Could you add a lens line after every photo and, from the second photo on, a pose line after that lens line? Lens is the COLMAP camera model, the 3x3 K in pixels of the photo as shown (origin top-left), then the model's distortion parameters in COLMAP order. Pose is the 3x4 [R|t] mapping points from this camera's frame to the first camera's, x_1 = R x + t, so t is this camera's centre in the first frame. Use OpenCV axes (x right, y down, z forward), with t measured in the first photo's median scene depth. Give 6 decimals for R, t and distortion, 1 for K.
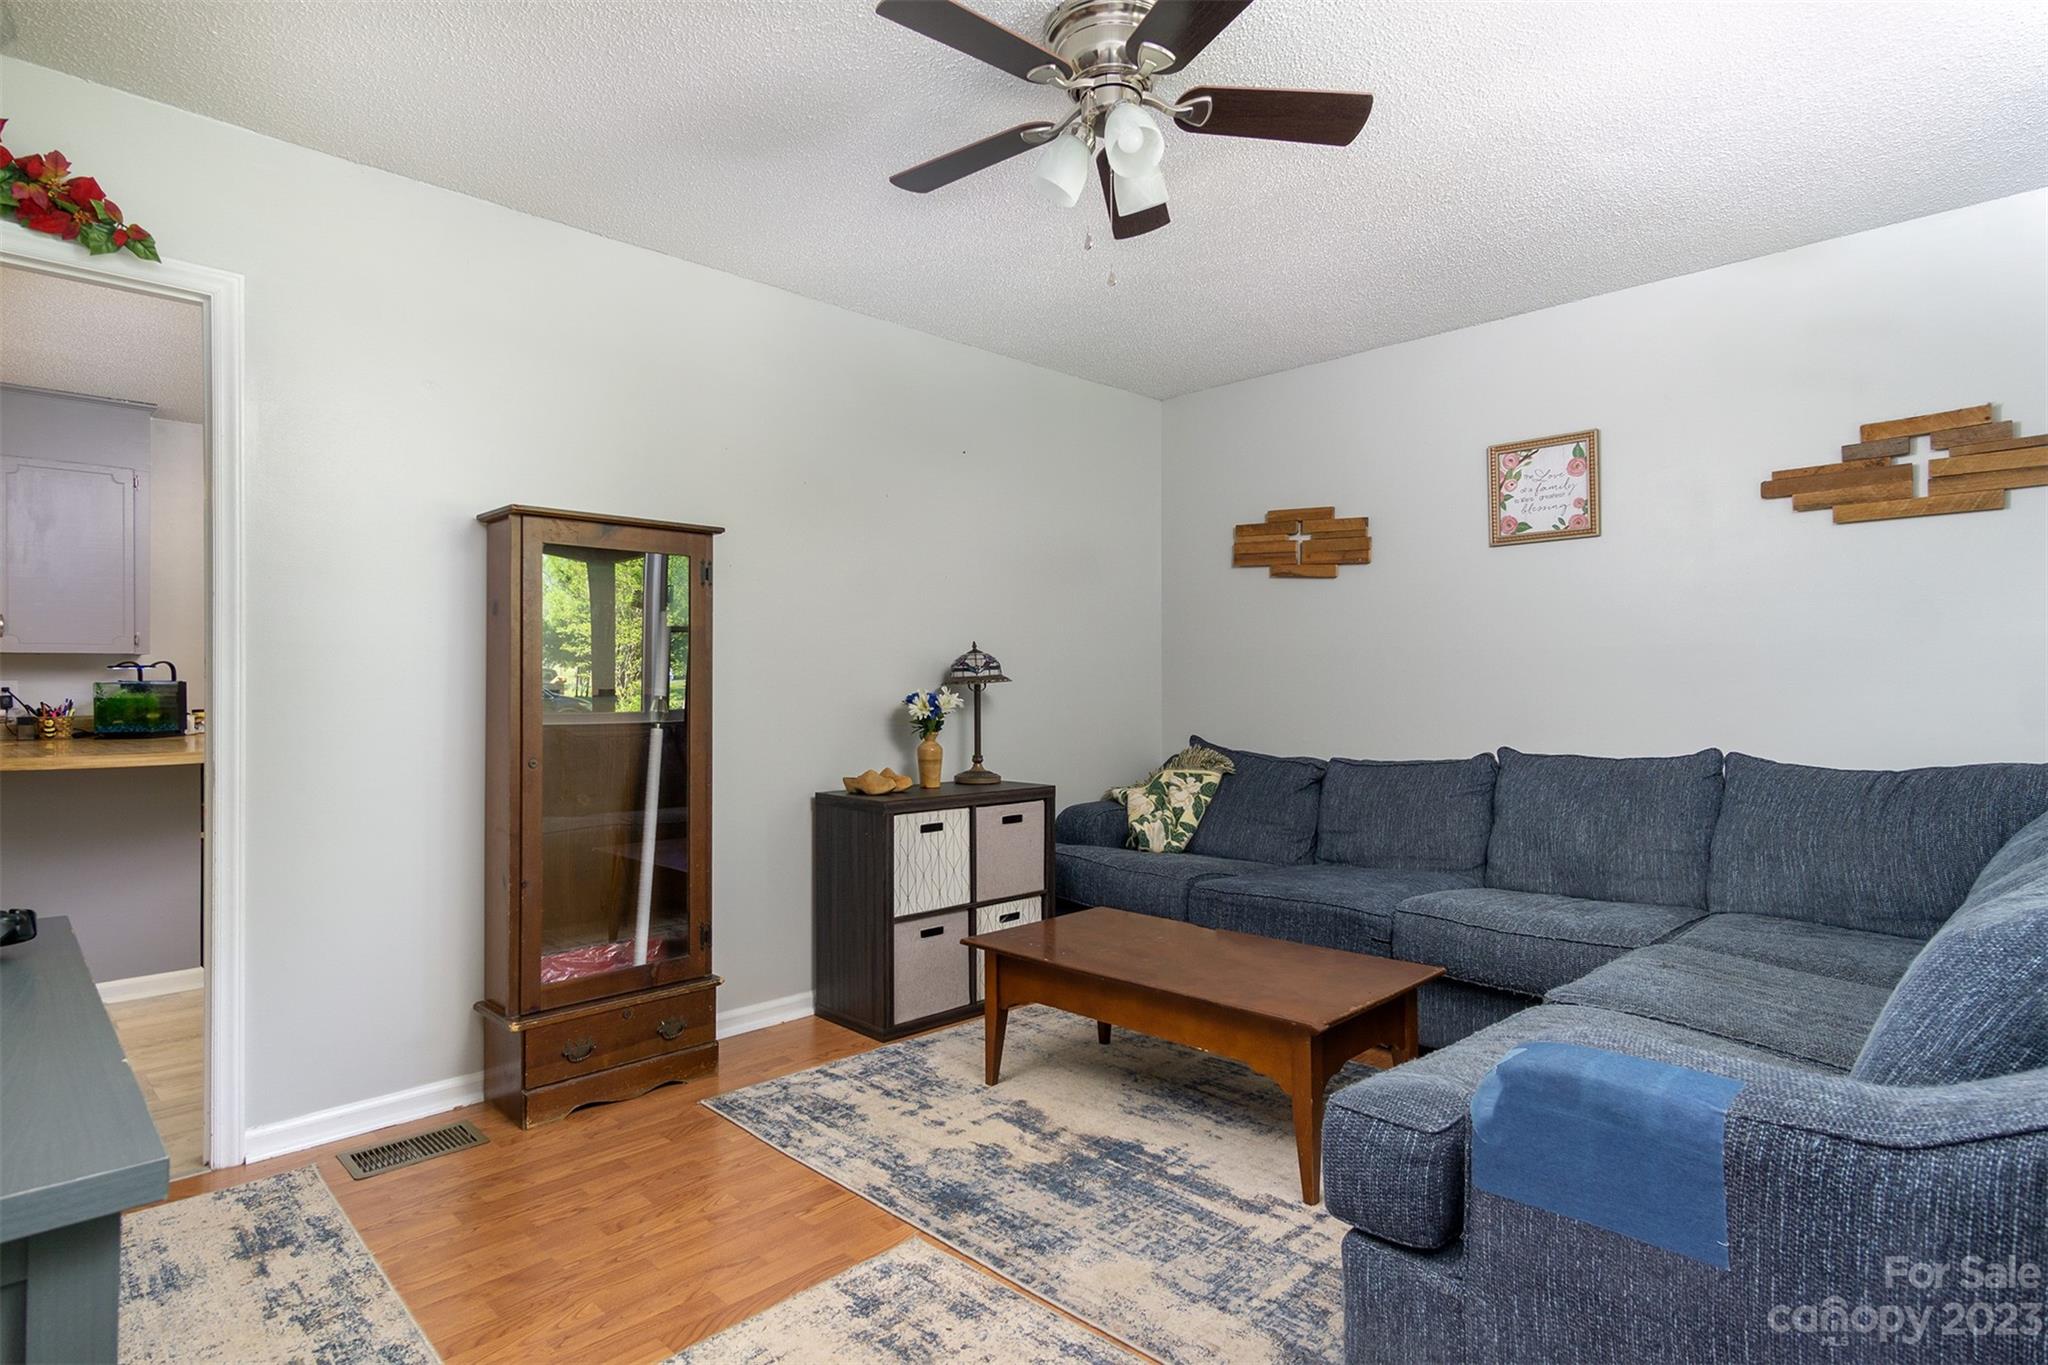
lens RADIAL K [[1081.5, 0, 1024.0], [0, 1081.5, 682.5], [0, 0, 1]] dist [0.002680, 0.001231]
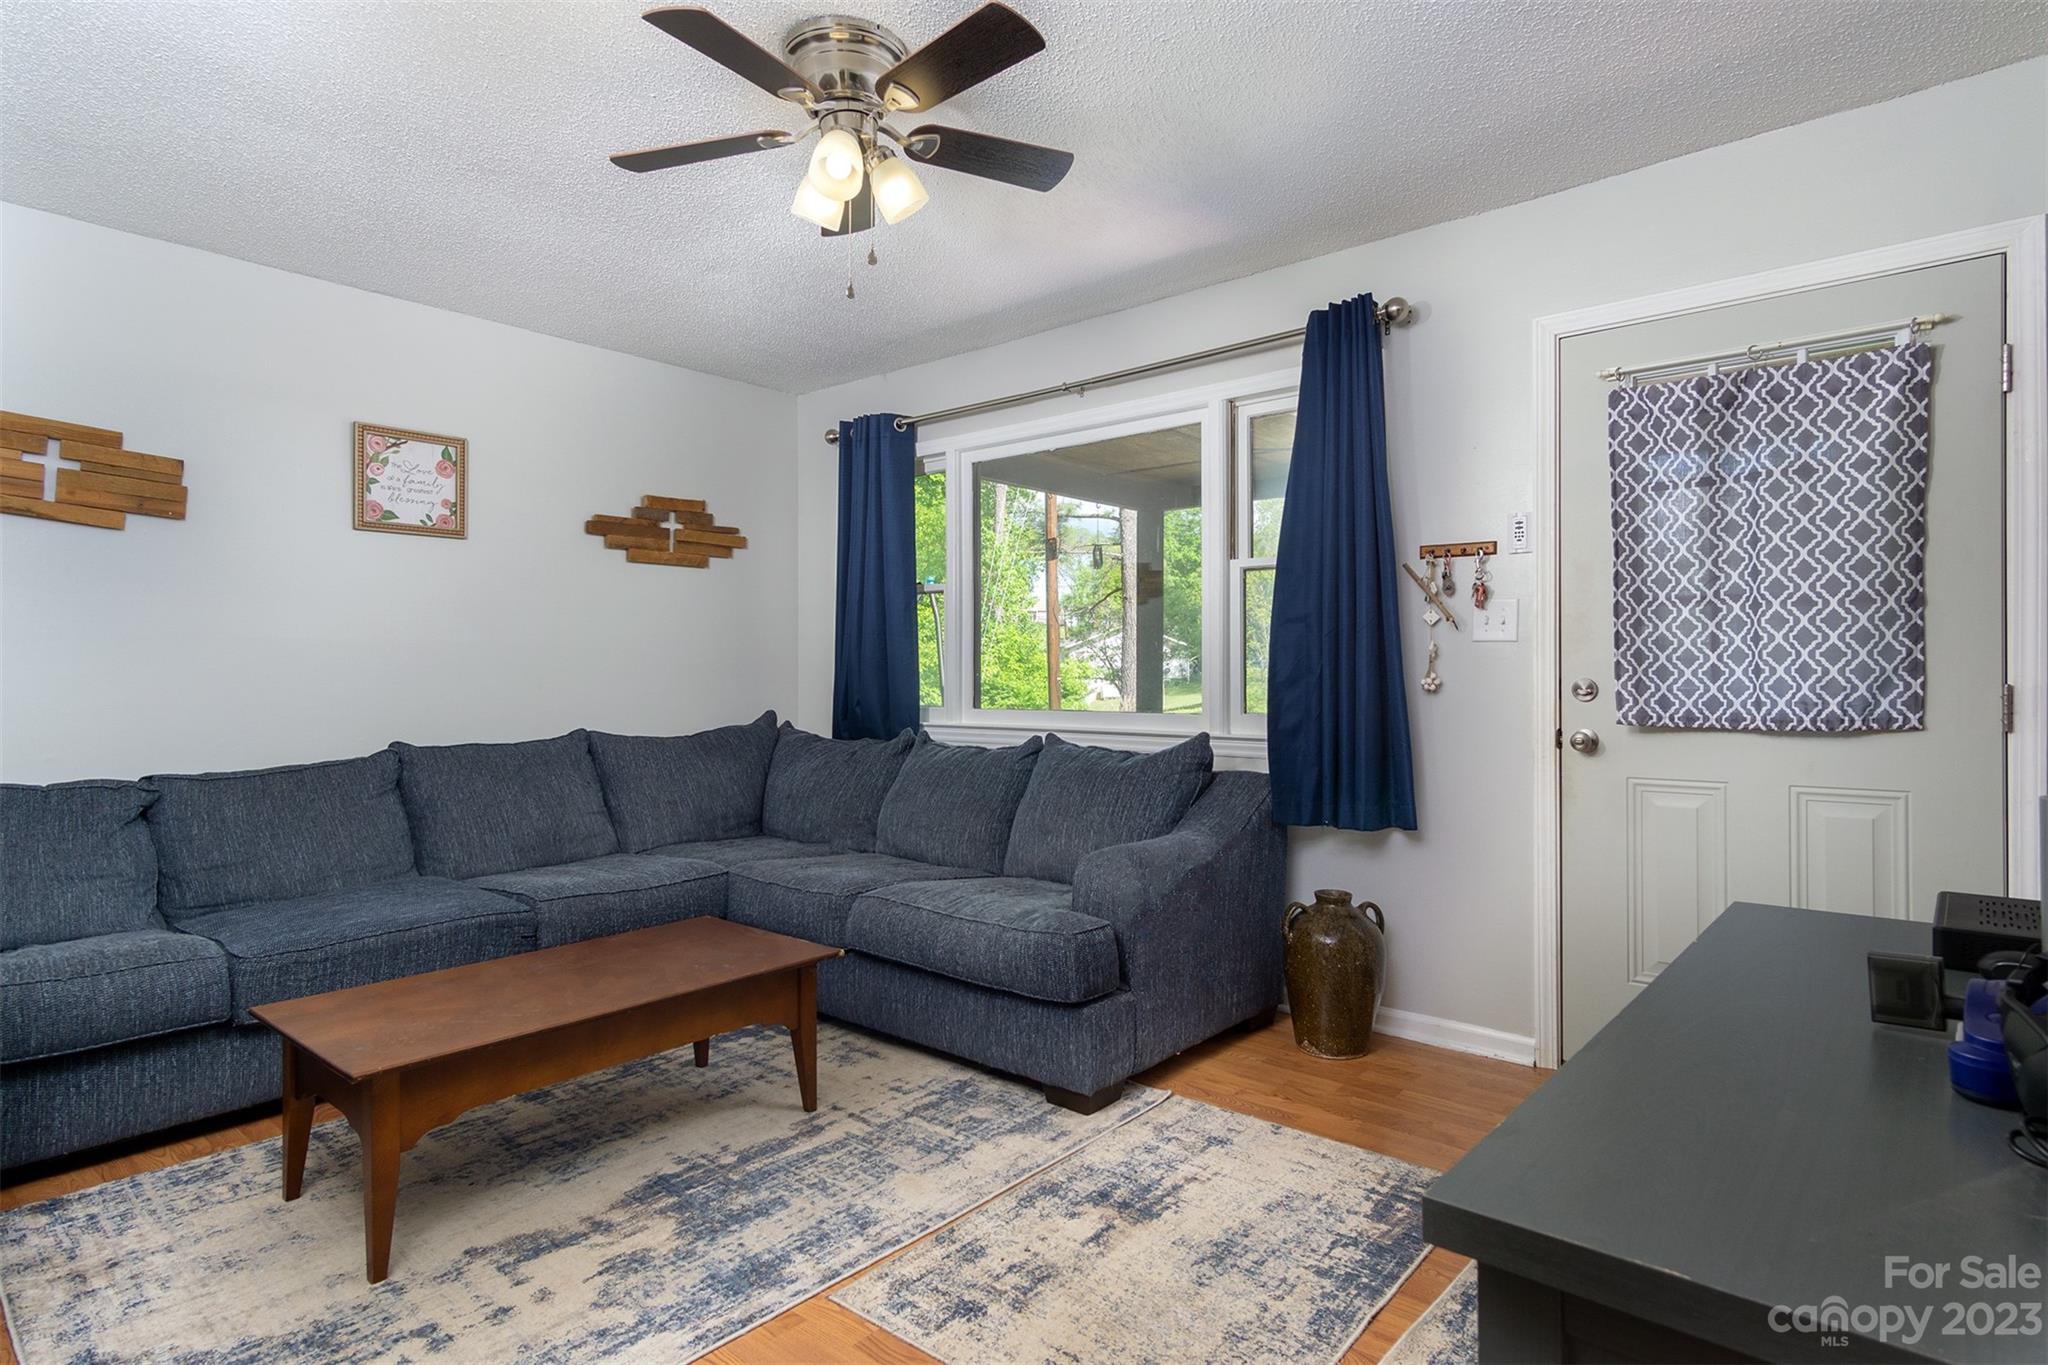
lens RADIAL K [[1081.5, 0, 1024.0], [0, 1081.5, 682.5], [0, 0, 1]] dist [0.002680, 0.001231]
pose [[-0.083149, -0.004359, 0.996528, -0.764561], [-0.004964, 0.999980, 0.003960, 0.000276], [-0.996525, -0.004618, -0.083169, 0.698513]]
